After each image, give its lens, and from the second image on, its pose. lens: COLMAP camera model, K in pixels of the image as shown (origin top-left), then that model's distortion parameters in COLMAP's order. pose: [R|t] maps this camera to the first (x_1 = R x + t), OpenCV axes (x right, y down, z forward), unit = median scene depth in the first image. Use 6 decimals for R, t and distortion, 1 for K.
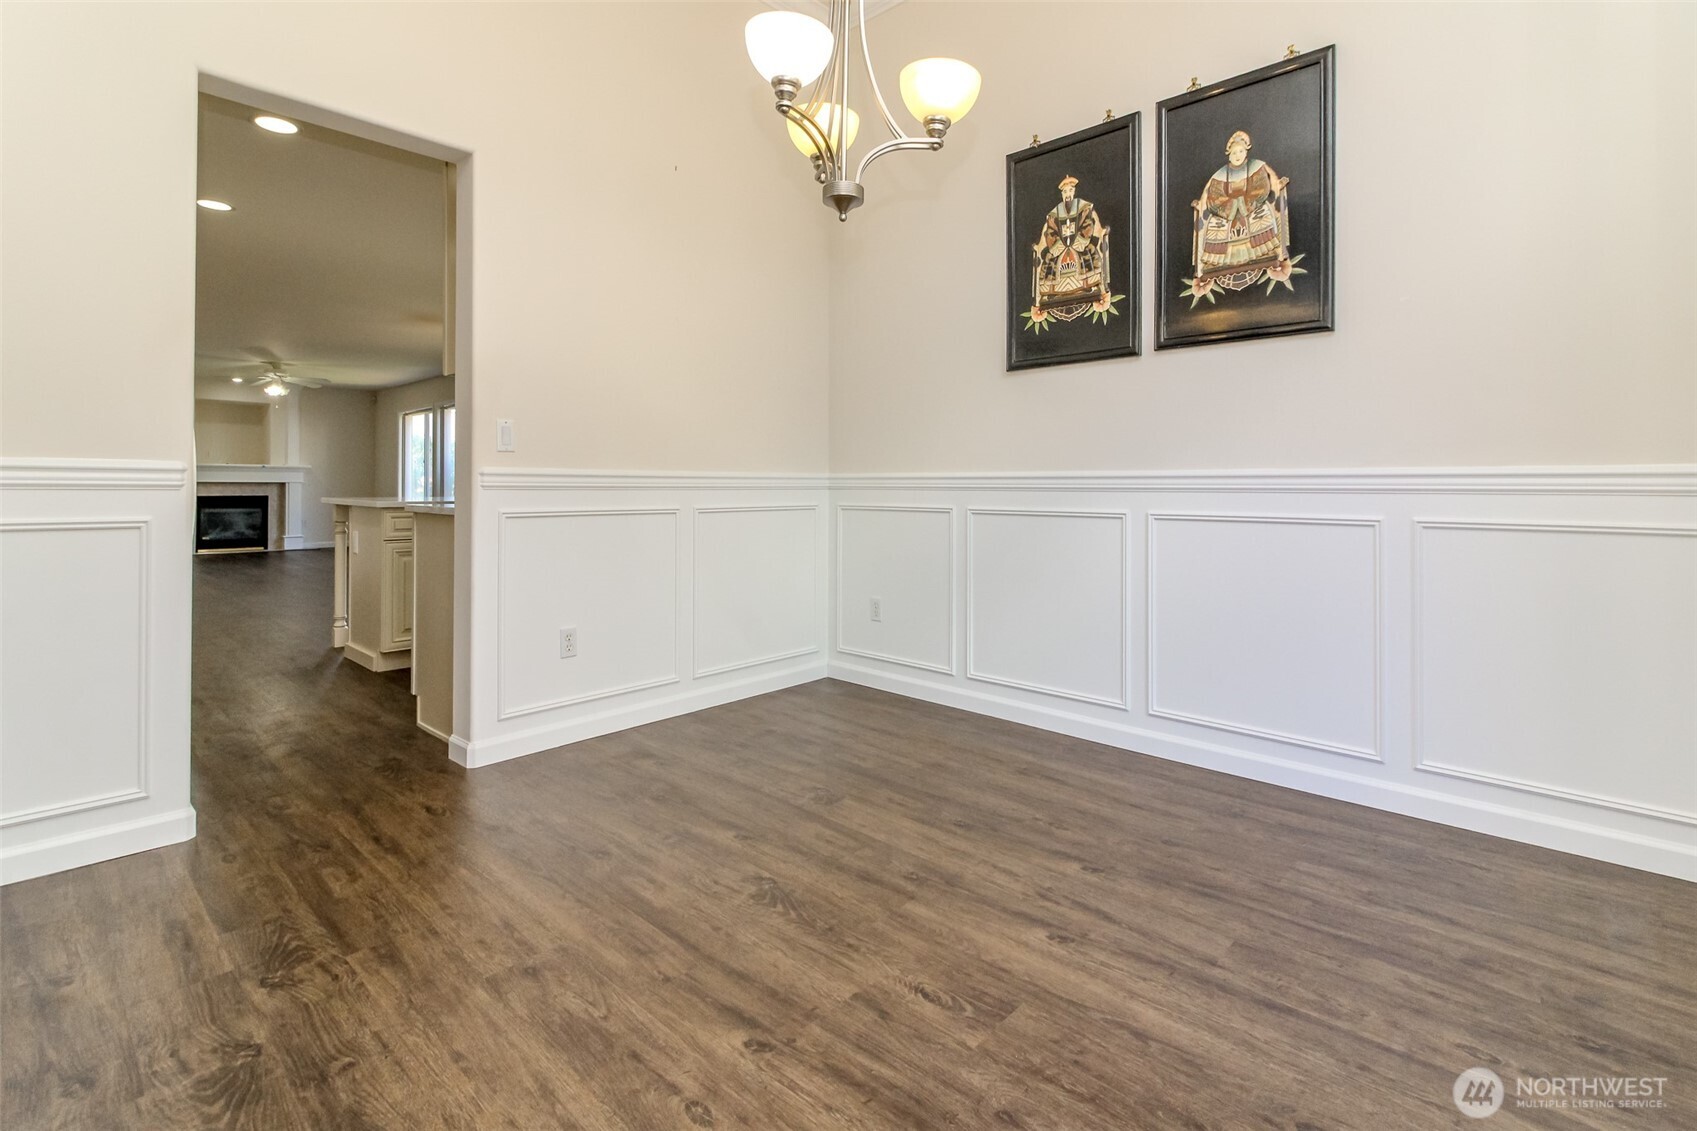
lens RADIAL K [[780.9, 0, 847.5], [0, 780.9, 487.0], [0, 0, 1]] dist [0.011519, -0.004973]
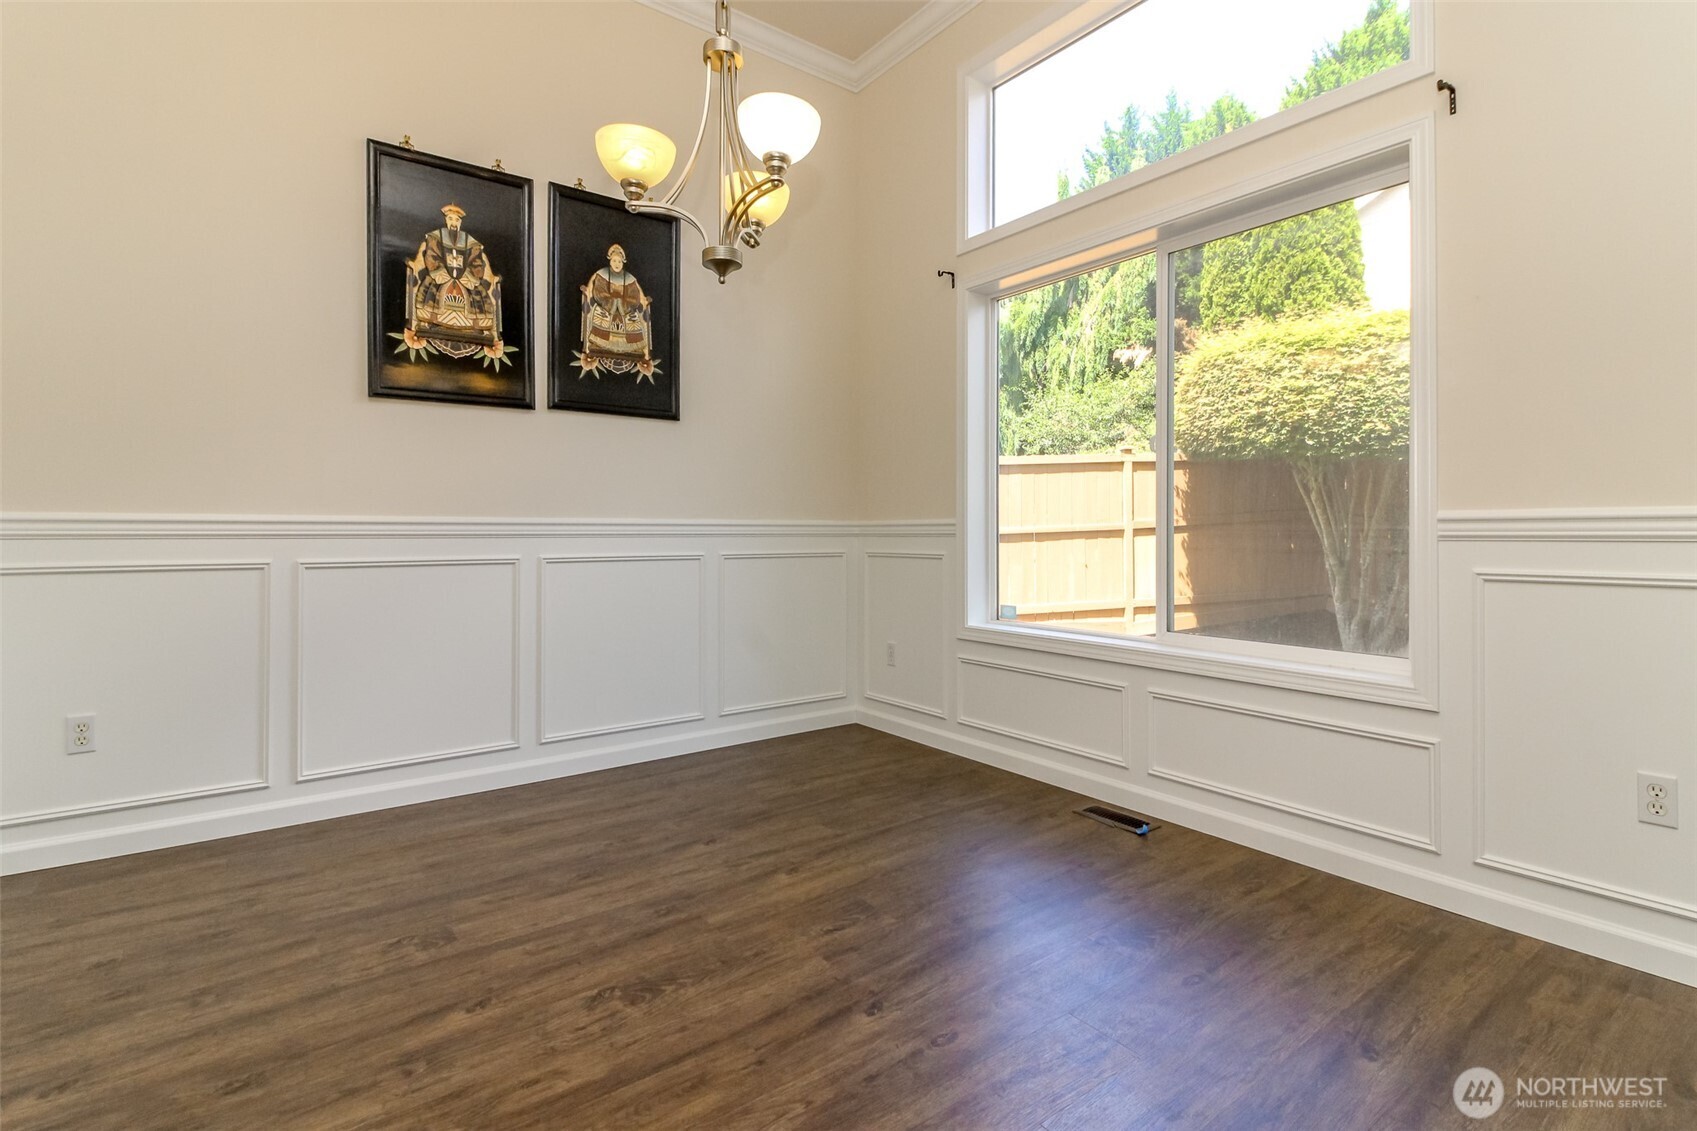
lens RADIAL K [[780.9, 0, 852.1], [0, 780.9, 533.7], [0, 0, 1]] dist [0.011519, -0.004973]
pose [[0.185176, -0.006507, 0.982684, -0.860935], [-0.000559, 0.999977, 0.006727, -0.010502], [-0.982705, -0.001795, 0.185168, 0.546038]]
